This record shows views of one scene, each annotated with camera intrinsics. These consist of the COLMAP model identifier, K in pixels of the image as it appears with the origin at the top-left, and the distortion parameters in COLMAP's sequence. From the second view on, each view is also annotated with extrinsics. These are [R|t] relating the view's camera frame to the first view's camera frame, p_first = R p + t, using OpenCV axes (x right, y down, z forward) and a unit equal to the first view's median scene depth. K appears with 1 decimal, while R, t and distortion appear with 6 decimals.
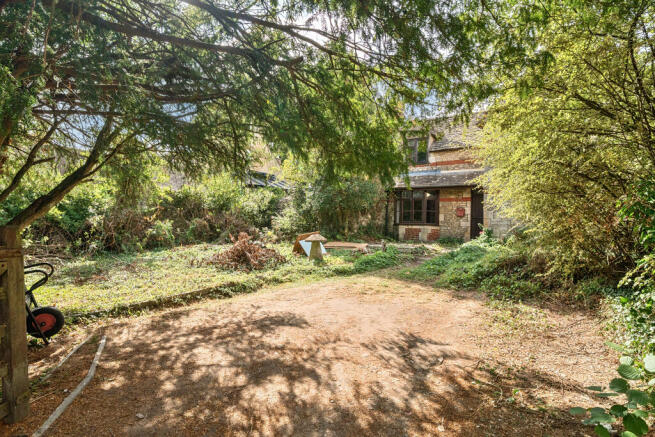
lens RADIAL K [[335.1, 0, 312.0], [0, 335.1, 218.3], [0, 0, 1]] dist [0.000589, -0.000089]
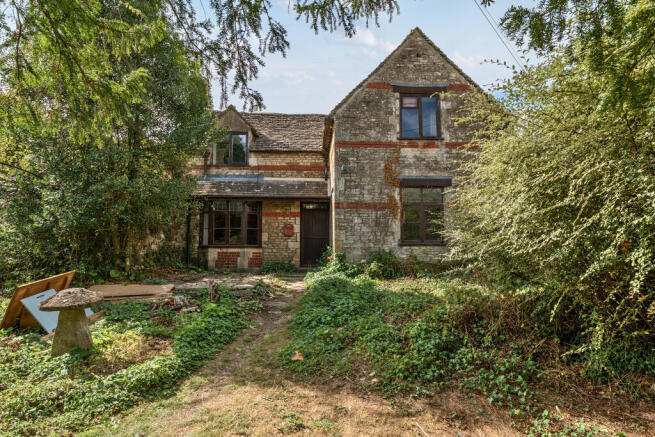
lens RADIAL K [[335.1, 0, 312.0], [0, 335.1, 218.3], [0, 0, 1]] dist [0.000589, -0.000089]
pose [[0.783554, 0.020216, 0.620994, -0.011670], [0.002995, 0.999336, -0.036313, -0.017289], [-0.621316, 0.030313, 0.782973, 0.328582]]
